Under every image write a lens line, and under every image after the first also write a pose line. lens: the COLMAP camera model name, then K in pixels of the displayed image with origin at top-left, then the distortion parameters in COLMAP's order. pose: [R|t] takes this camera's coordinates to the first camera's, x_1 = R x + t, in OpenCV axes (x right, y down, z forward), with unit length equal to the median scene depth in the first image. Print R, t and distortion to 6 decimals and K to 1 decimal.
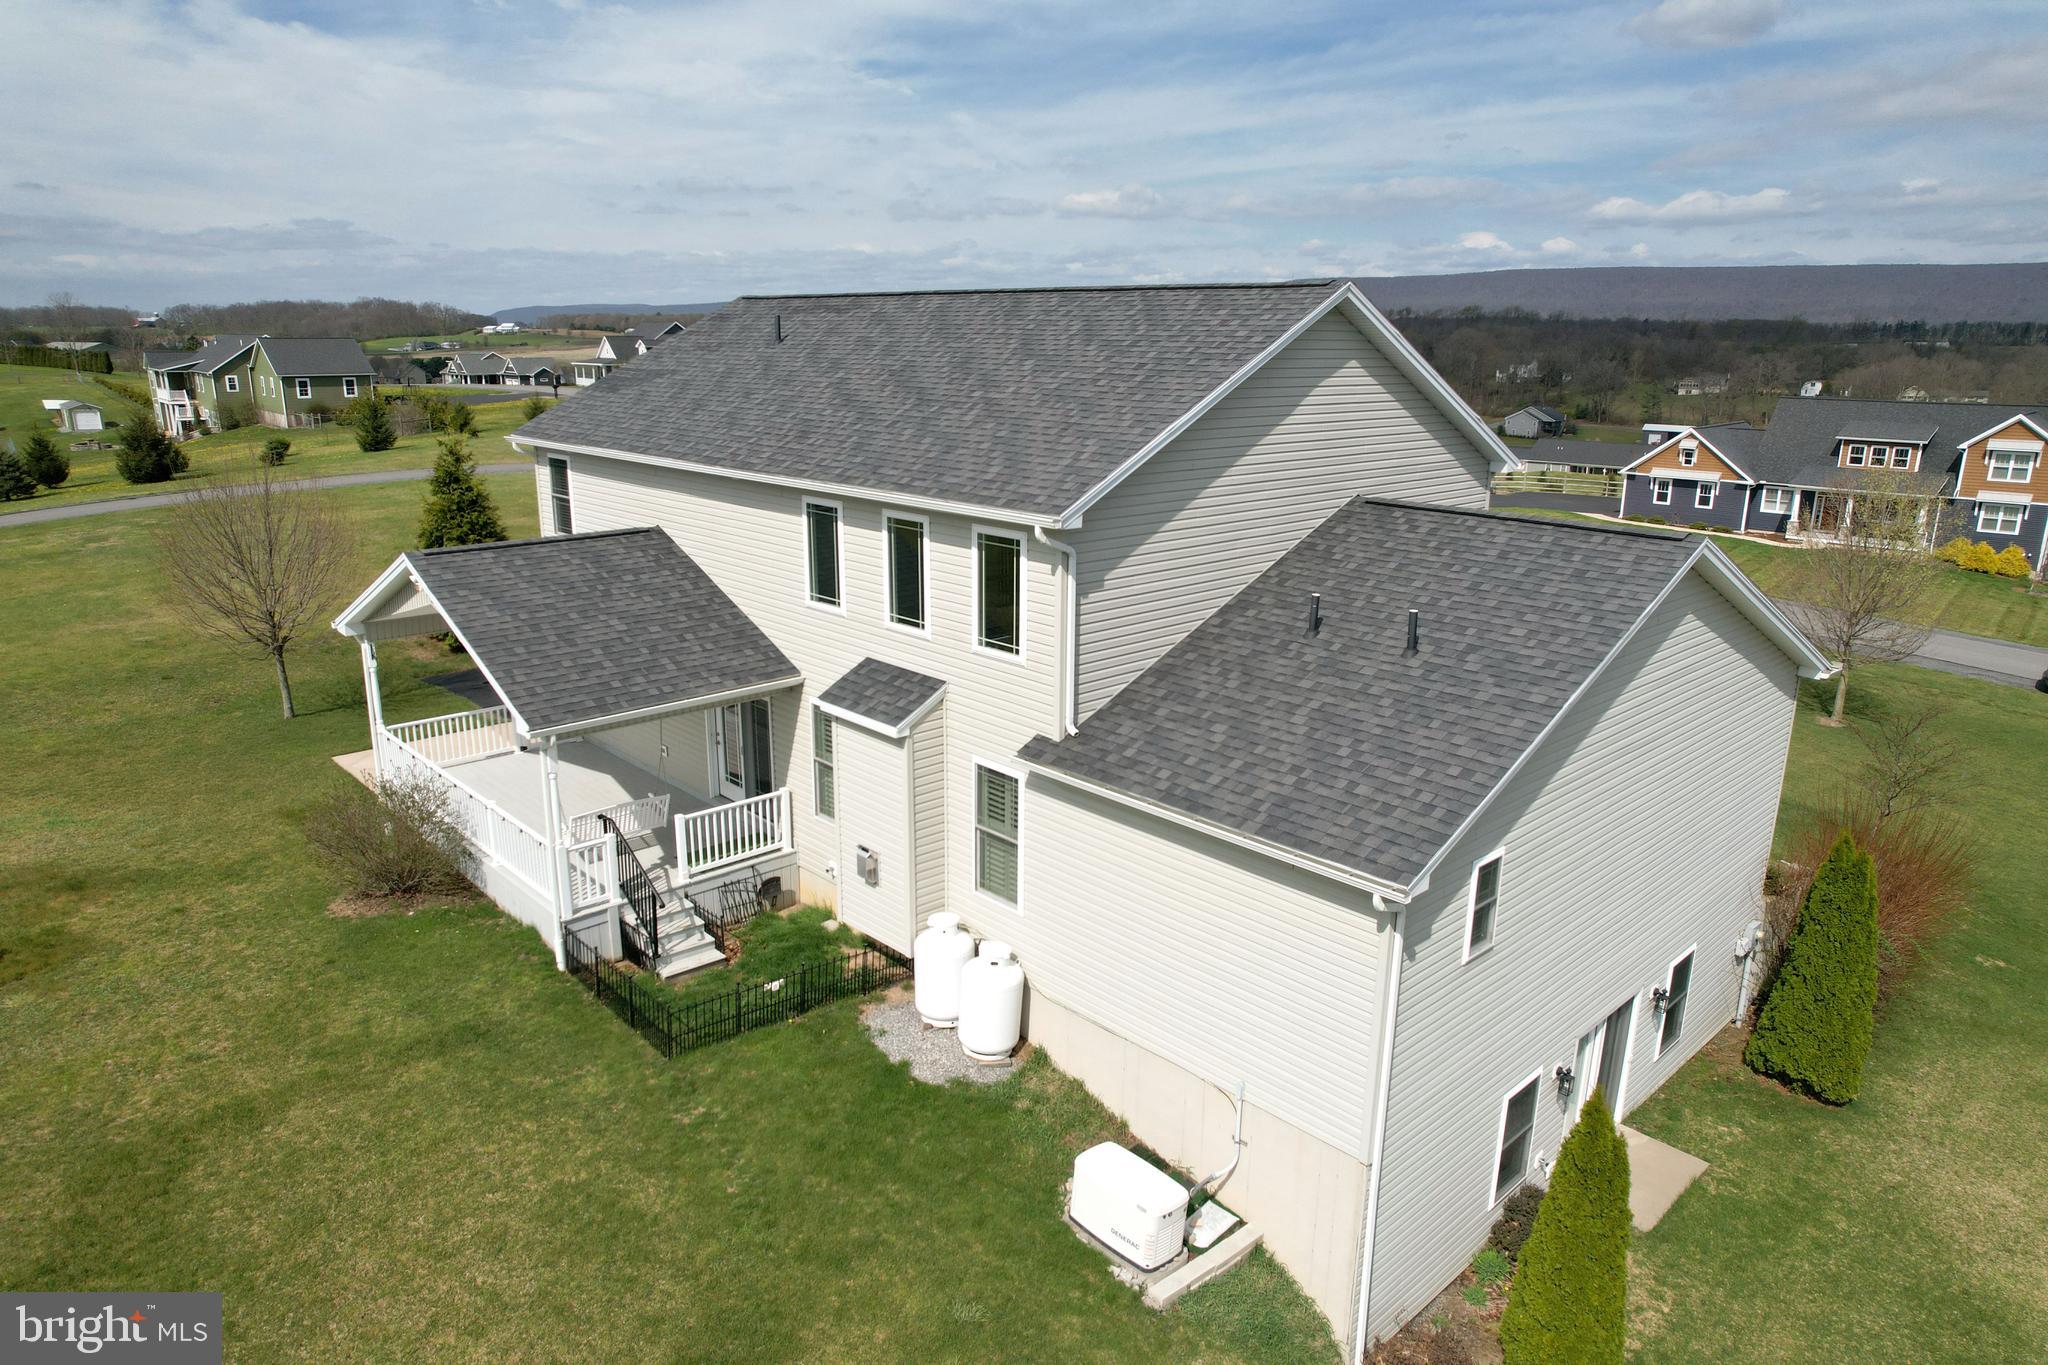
lens RADIAL K [[1303.7, 0, 1024.0], [0, 1303.7, 682.5], [0, 0, 1]] dist [-0.067081, 0.060436]
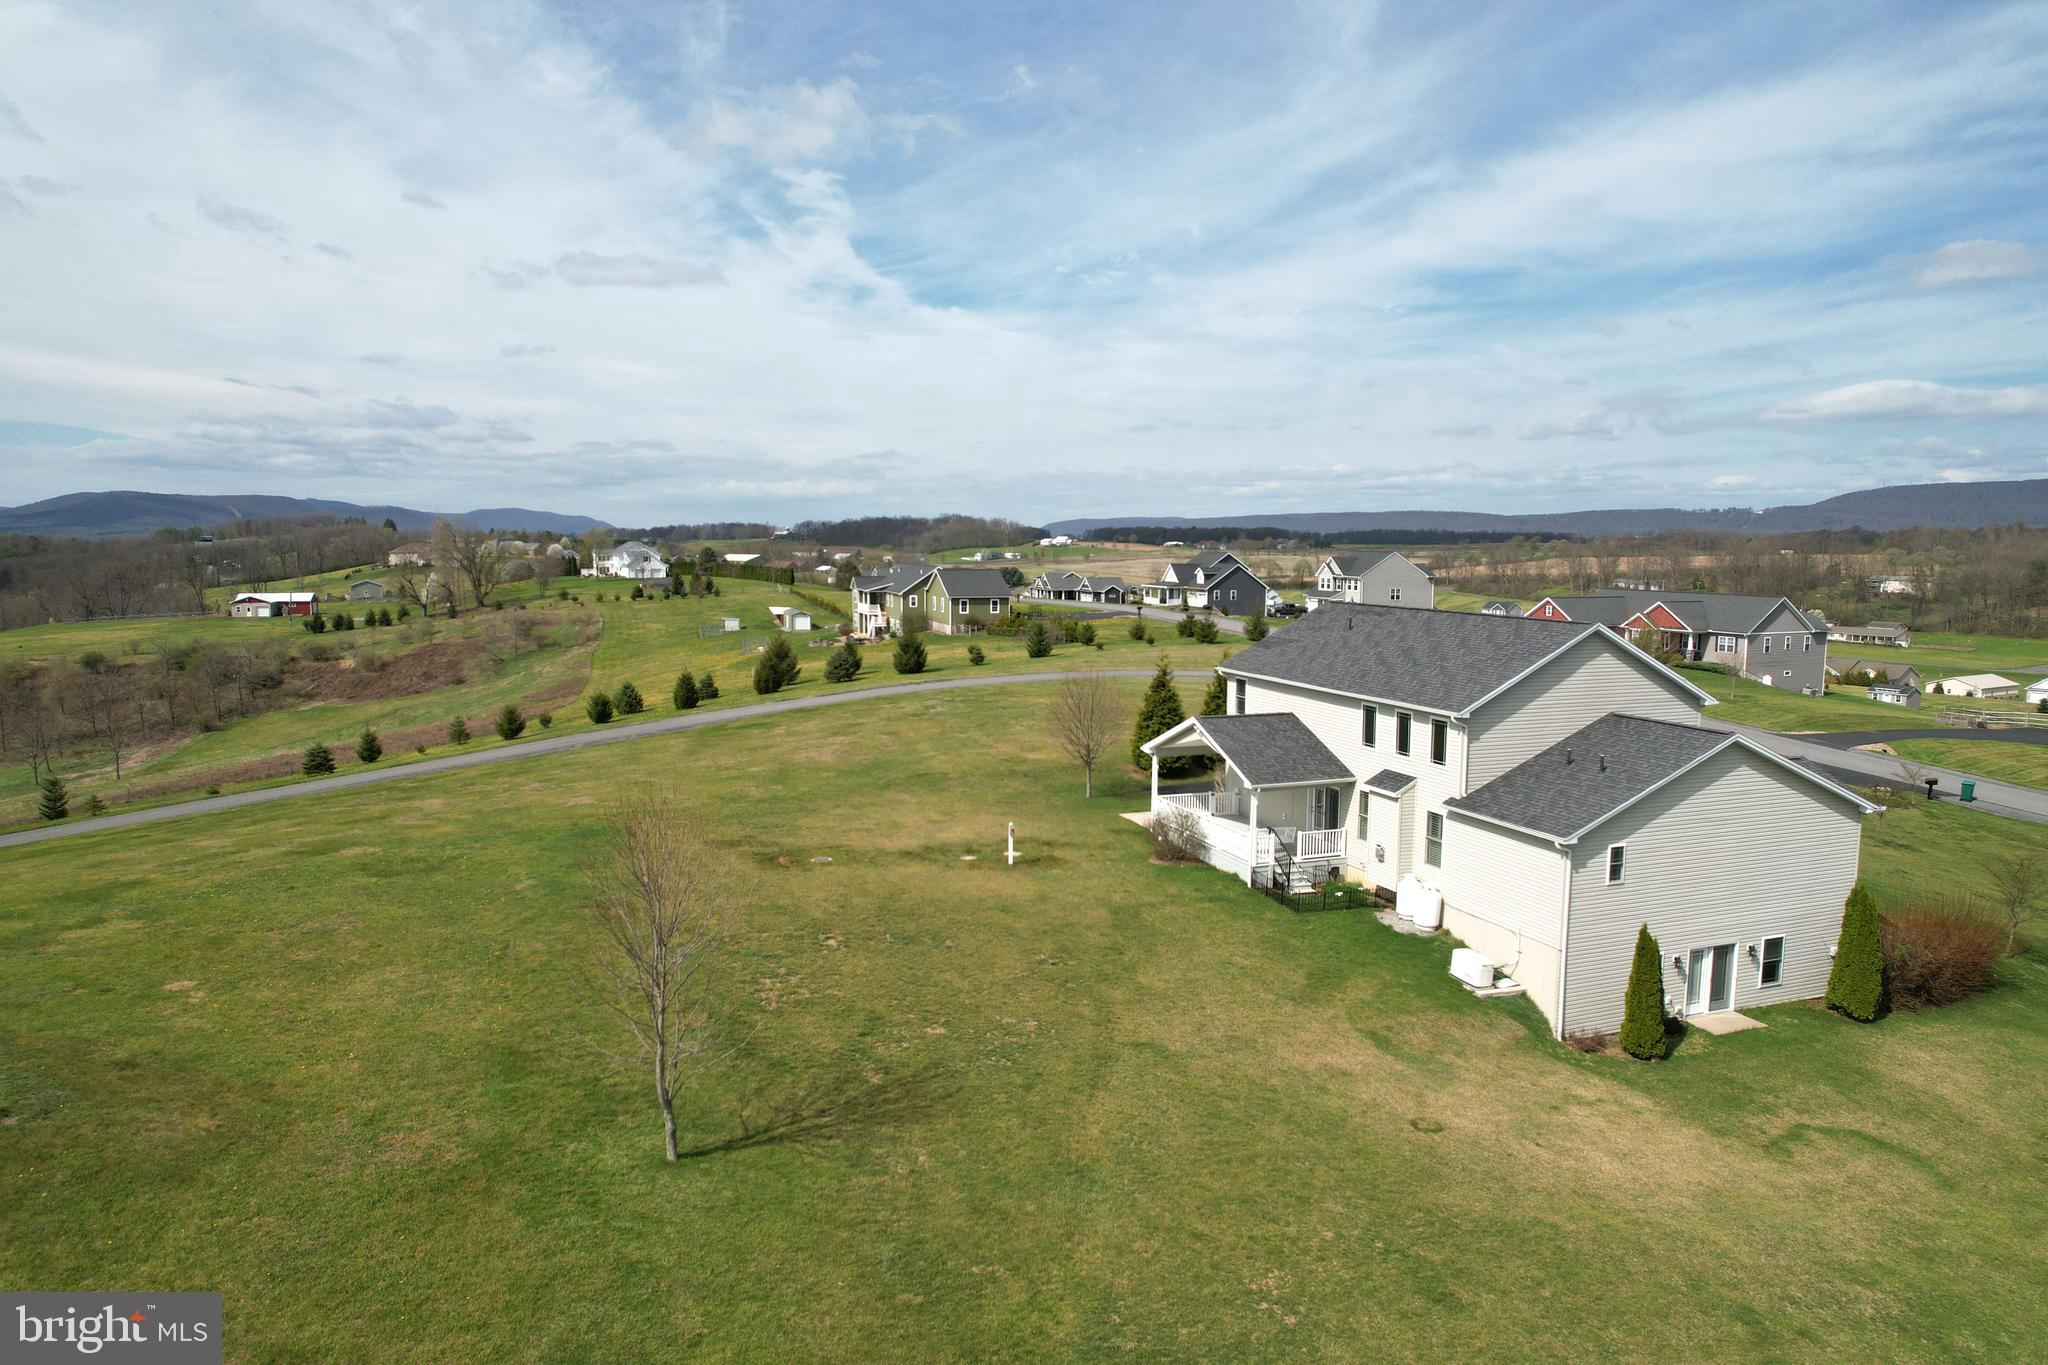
lens RADIAL K [[1303.7, 0, 1024.0], [0, 1303.7, 682.5], [0, 0, 1]] dist [-0.067081, 0.060436]
pose [[0.924075, 0.039059, -0.380211, 0.163786], [-0.098152, 0.985655, -0.137297, 0.211863], [0.369394, 0.164191, 0.914653, -1.429816]]
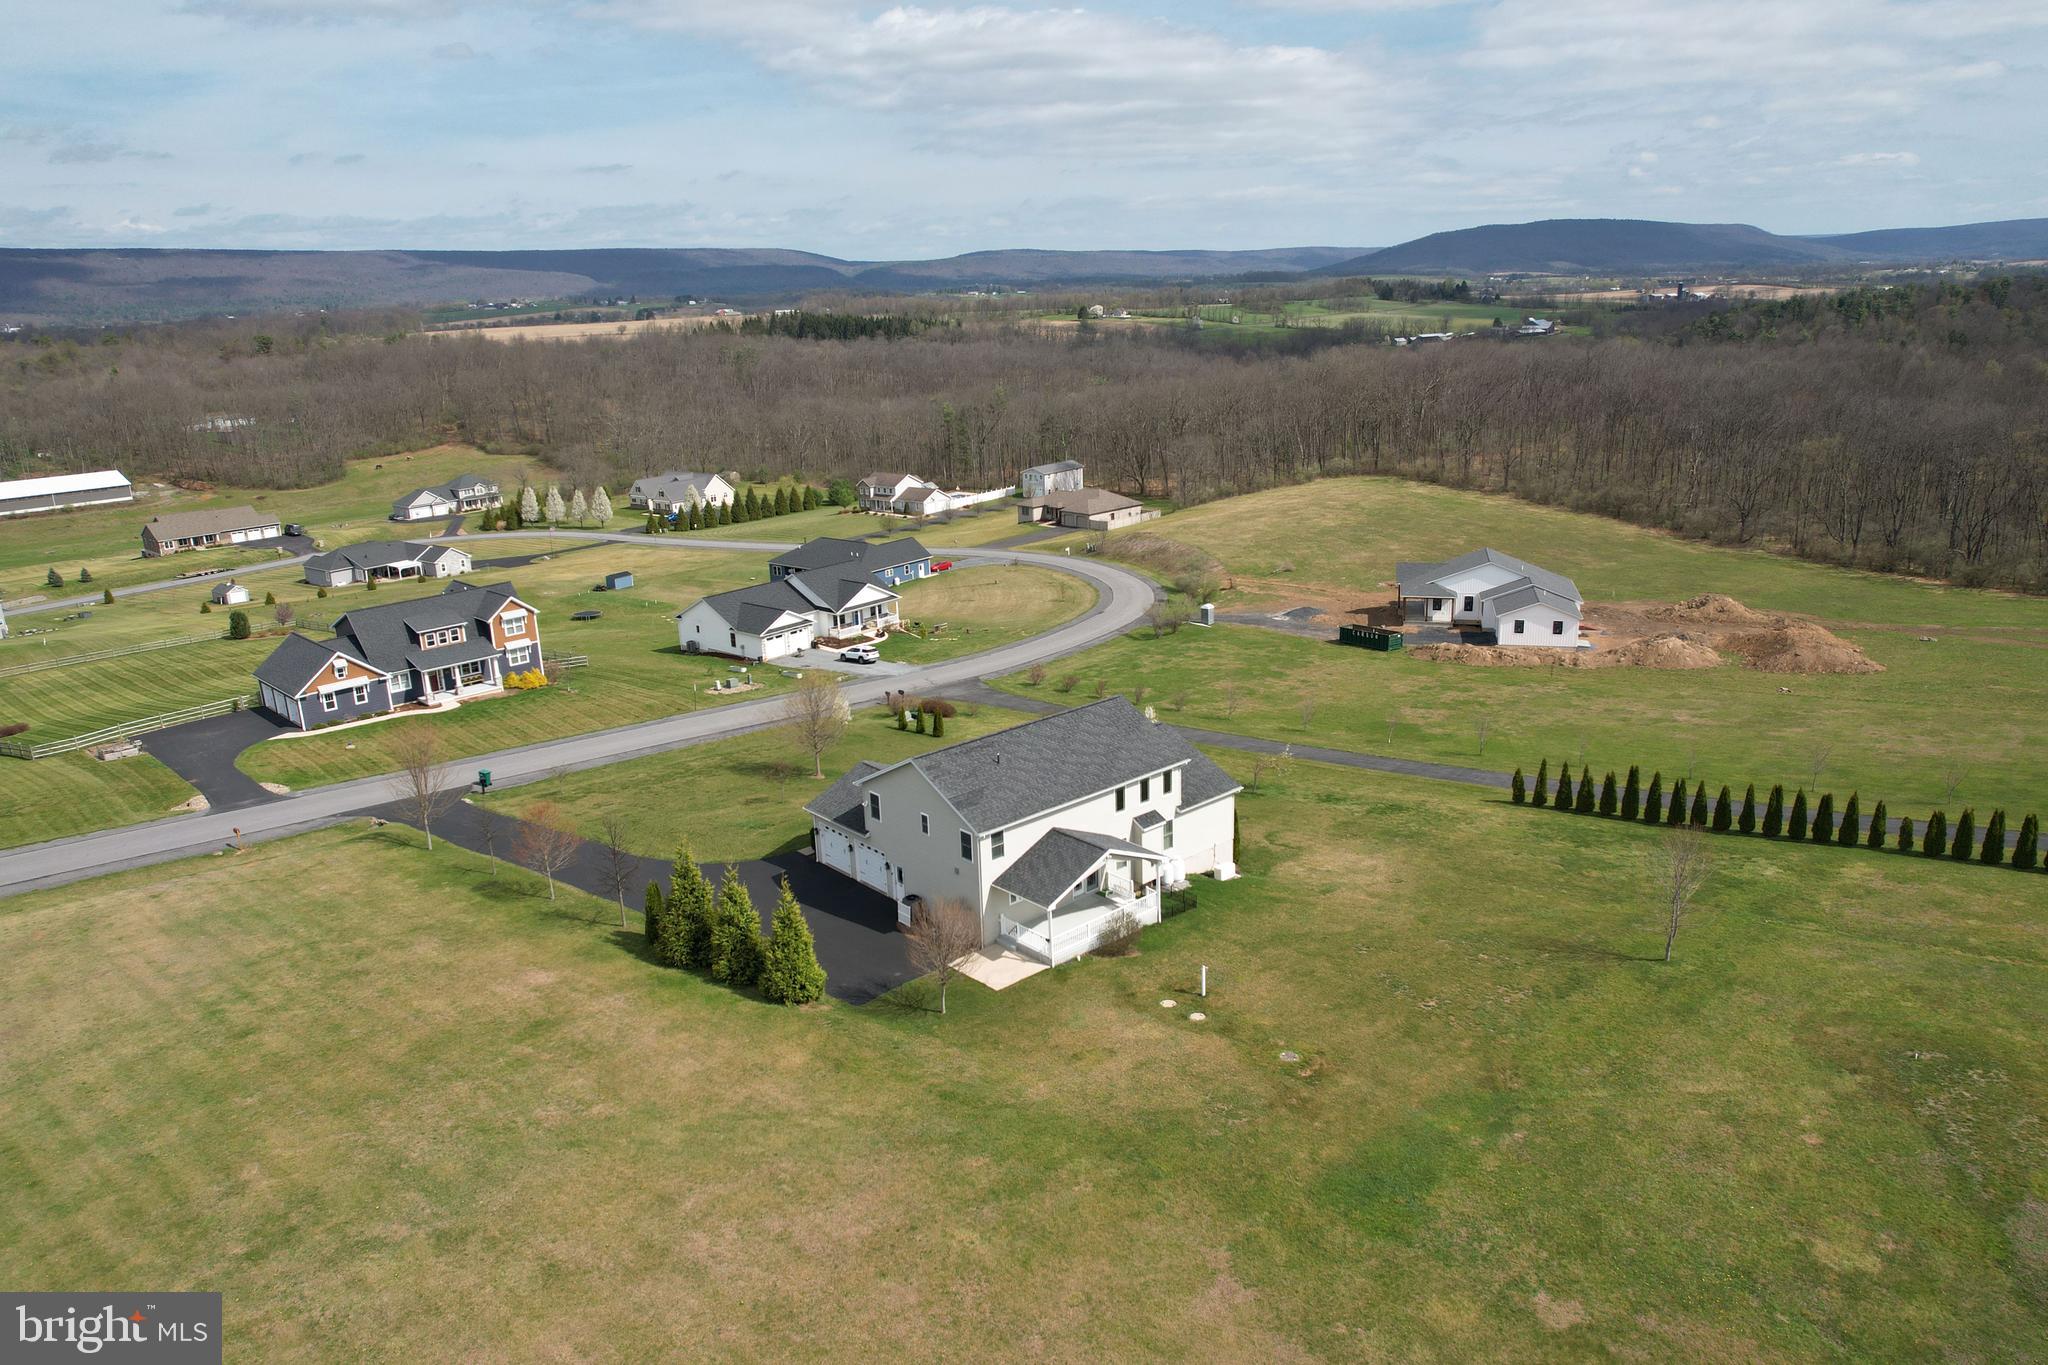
lens RADIAL K [[1342.8, 0, 1018.9], [0, 1342.8, 706.8], [0, 0, 1]] dist [-0.077215, 0.067911]
pose [[0.037394, -0.305414, 0.951485, -3.718653], [0.299052, 0.911935, 0.280966, -1.500235], [-0.953504, 0.274038, 0.125436, 0.714871]]
